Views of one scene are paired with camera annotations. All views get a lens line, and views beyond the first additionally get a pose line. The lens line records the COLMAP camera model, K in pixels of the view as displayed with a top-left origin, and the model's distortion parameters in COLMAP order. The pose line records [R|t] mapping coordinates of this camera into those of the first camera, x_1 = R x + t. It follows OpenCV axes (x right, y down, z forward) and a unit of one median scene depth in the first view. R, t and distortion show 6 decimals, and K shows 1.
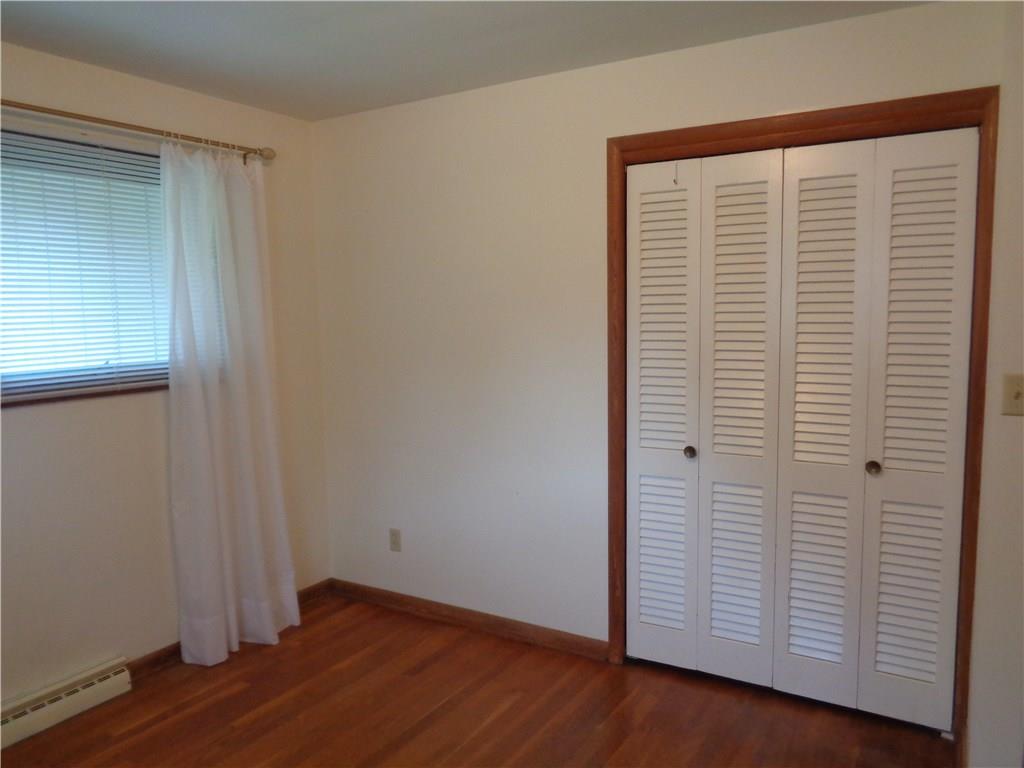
lens RADIAL K [[765.8, 0, 514.3], [0, 765.8, 380.7], [0, 0, 1]] dist [-0.005652, -0.001329]
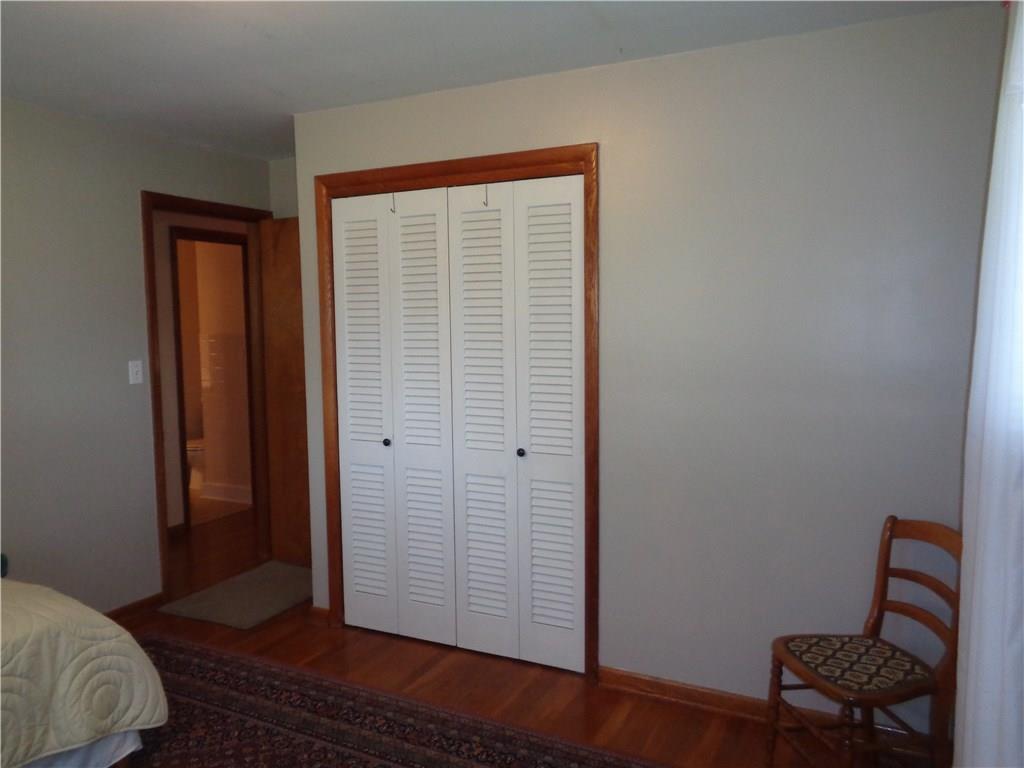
lens RADIAL K [[765.8, 0, 514.3], [0, 765.8, 380.7], [0, 0, 1]] dist [-0.005652, -0.001329]
pose [[0.995954, -0.008084, 0.089505, 0.319055], [0.009216, 0.999883, -0.012237, 0.014132], [-0.089396, 0.013013, 0.995911, -0.186398]]
